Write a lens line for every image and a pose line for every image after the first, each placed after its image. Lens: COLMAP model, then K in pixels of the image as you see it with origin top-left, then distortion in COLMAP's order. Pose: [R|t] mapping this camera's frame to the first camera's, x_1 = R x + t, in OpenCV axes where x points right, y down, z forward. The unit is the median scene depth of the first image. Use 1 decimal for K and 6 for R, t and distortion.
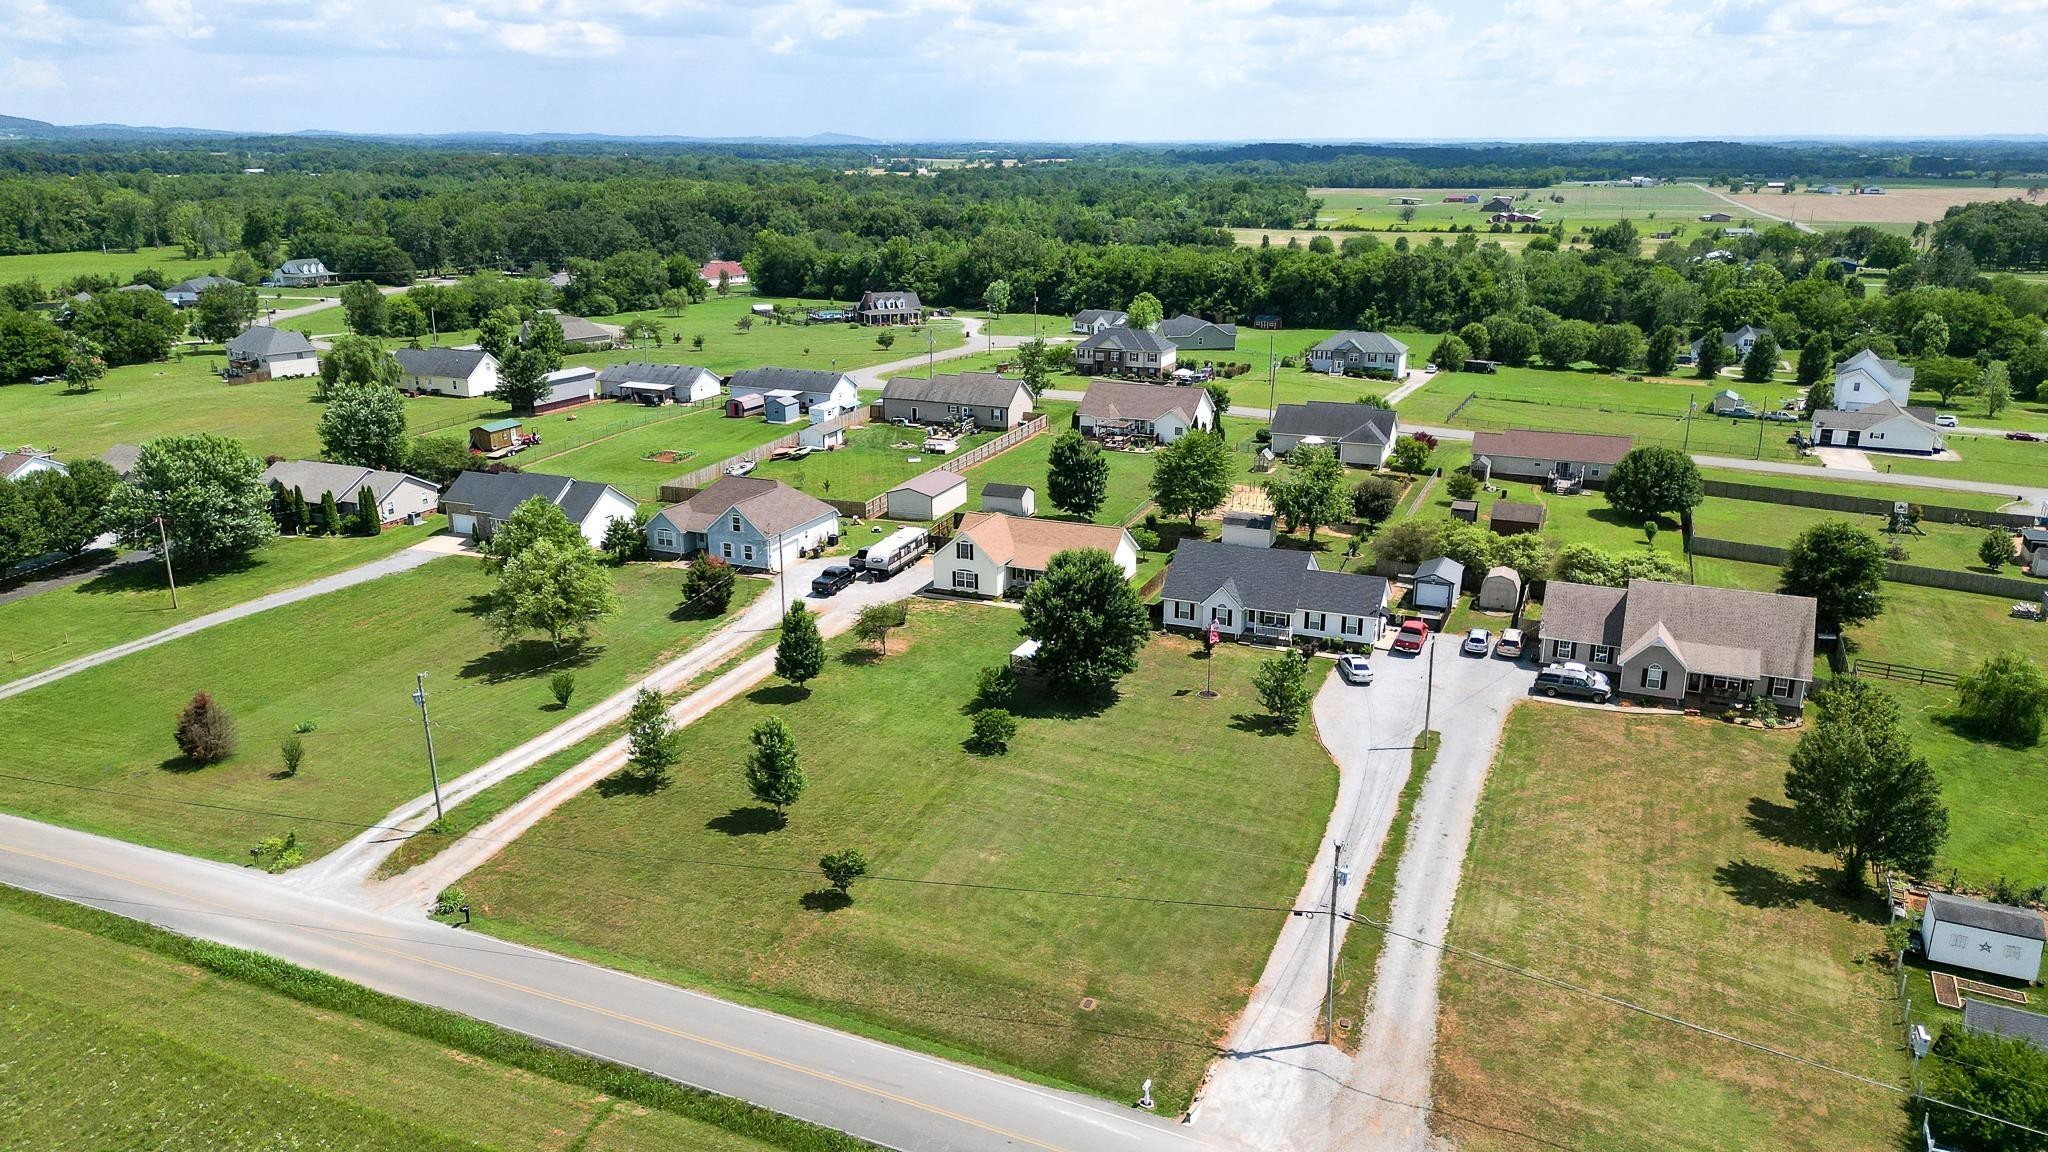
lens RADIAL K [[1431.3, 0, 1040.2], [0, 1431.3, 588.4], [0, 0, 1]] dist [0.051343, -0.048014]
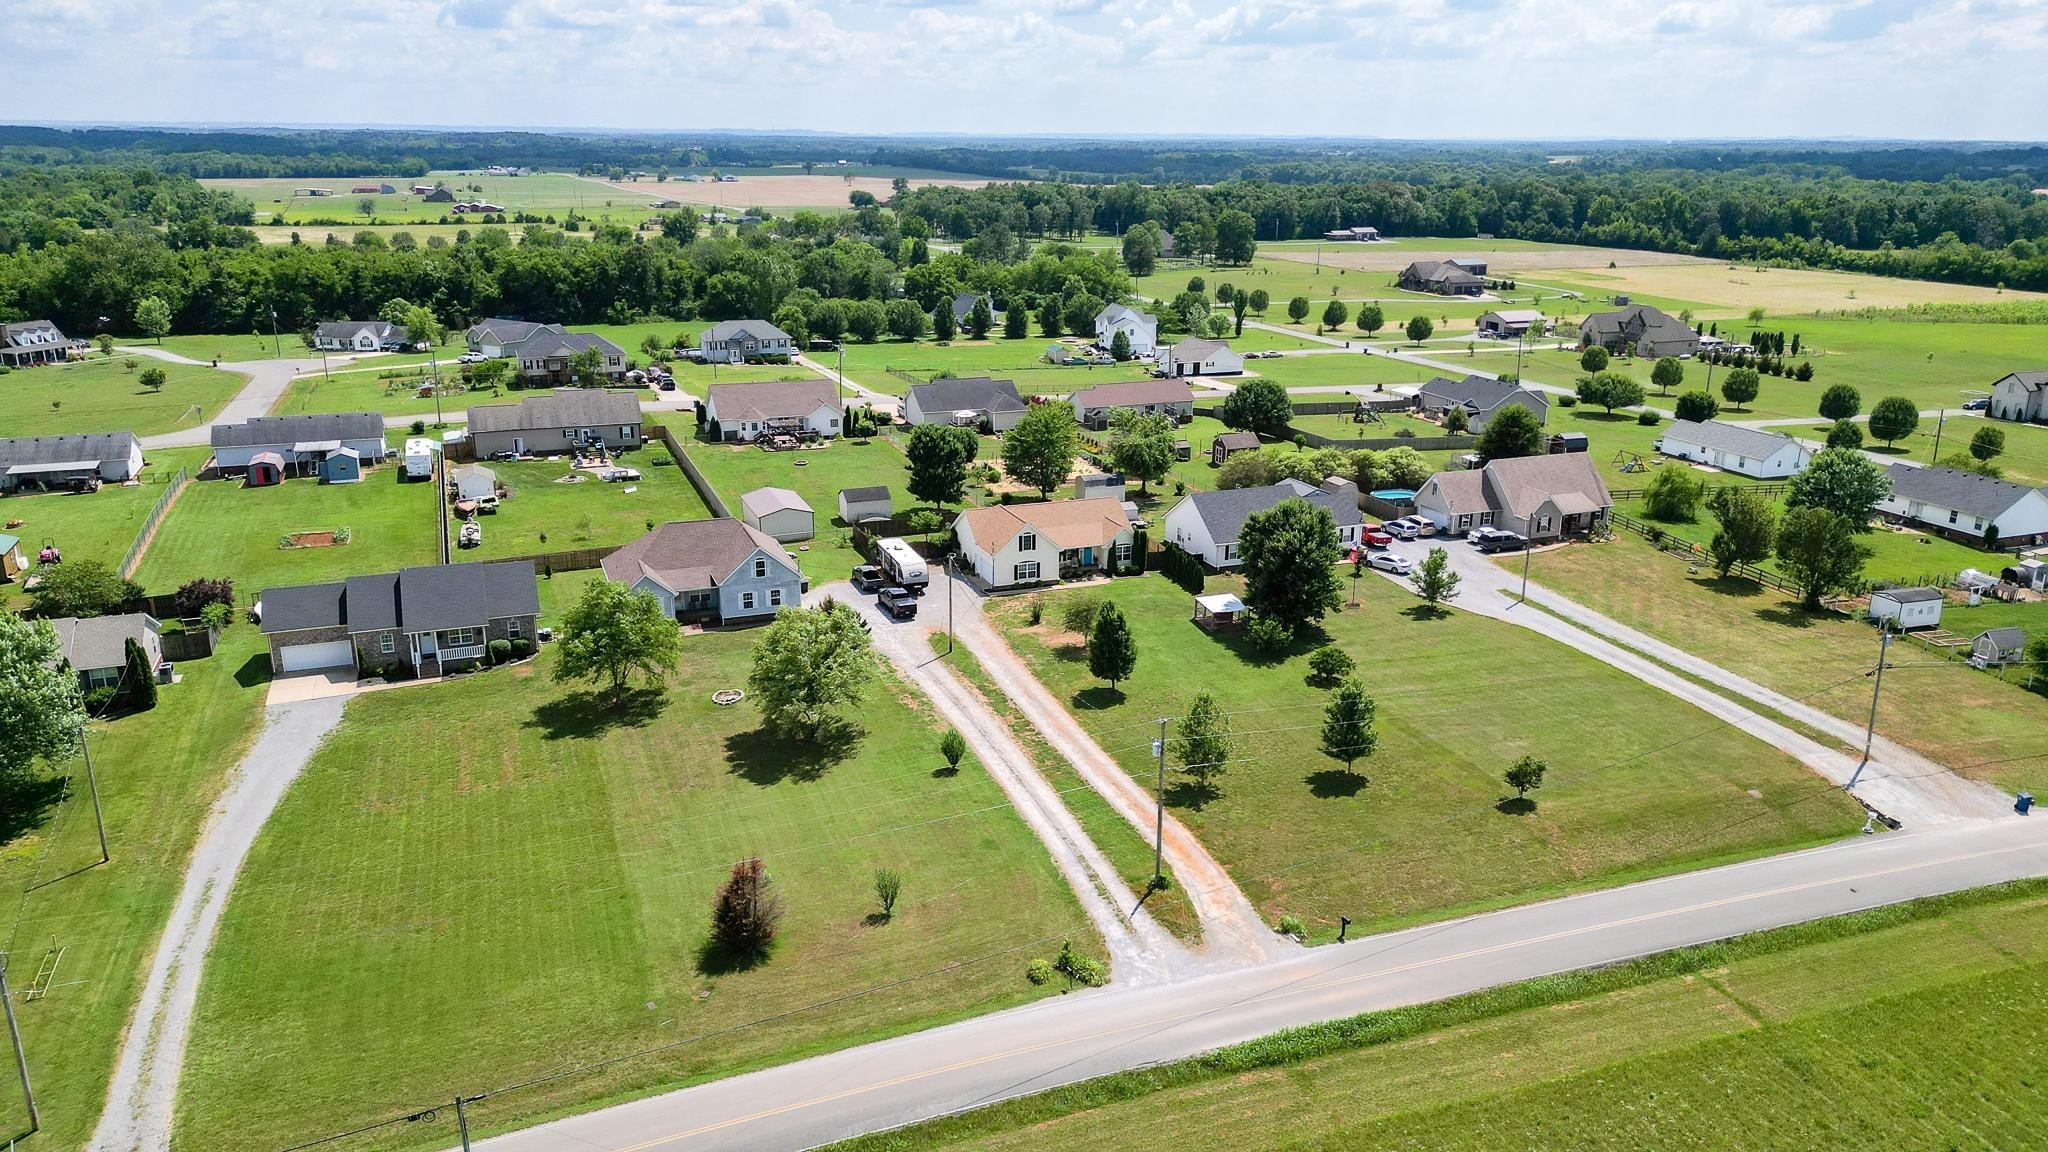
lens RADIAL K [[1431.3, 0, 1032.3], [0, 1431.3, 571.2], [0, 0, 1]] dist [0.051343, -0.048014]
pose [[0.719993, -0.196493, 0.665583, -0.731105], [0.198779, 0.977285, 0.073485, -0.080275], [-0.664904, 0.079395, 0.742697, 0.245094]]
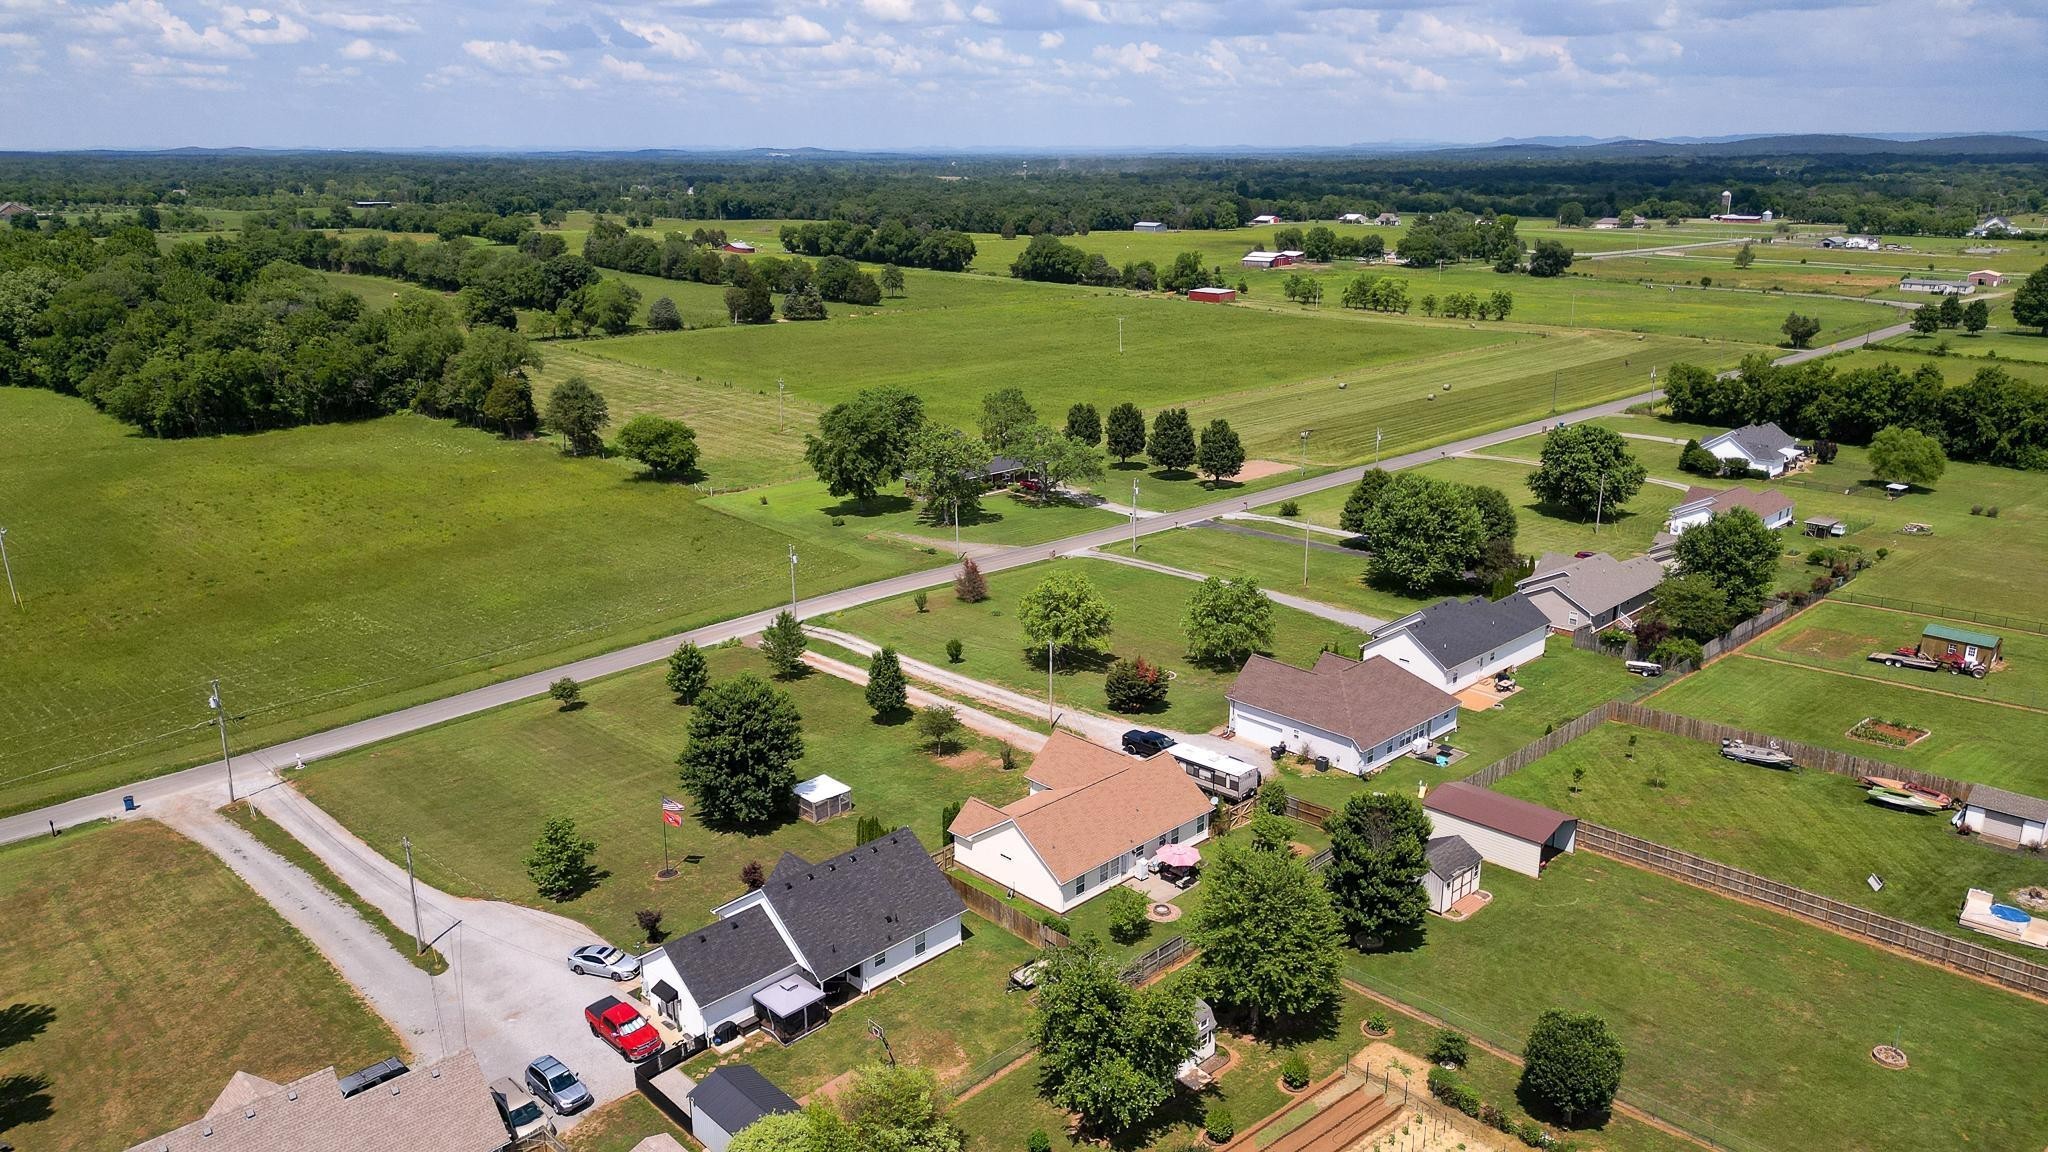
lens RADIAL K [[1431.3, 0, 1031.8], [0, 1431.3, 580.8], [0, 0, 1]] dist [0.051343, -0.048014]
pose [[-0.386824, 0.265928, -0.882978, 0.682380], [-0.273587, 0.881311, 0.385282, -0.442861], [0.880635, 0.390607, -0.268158, 1.174052]]
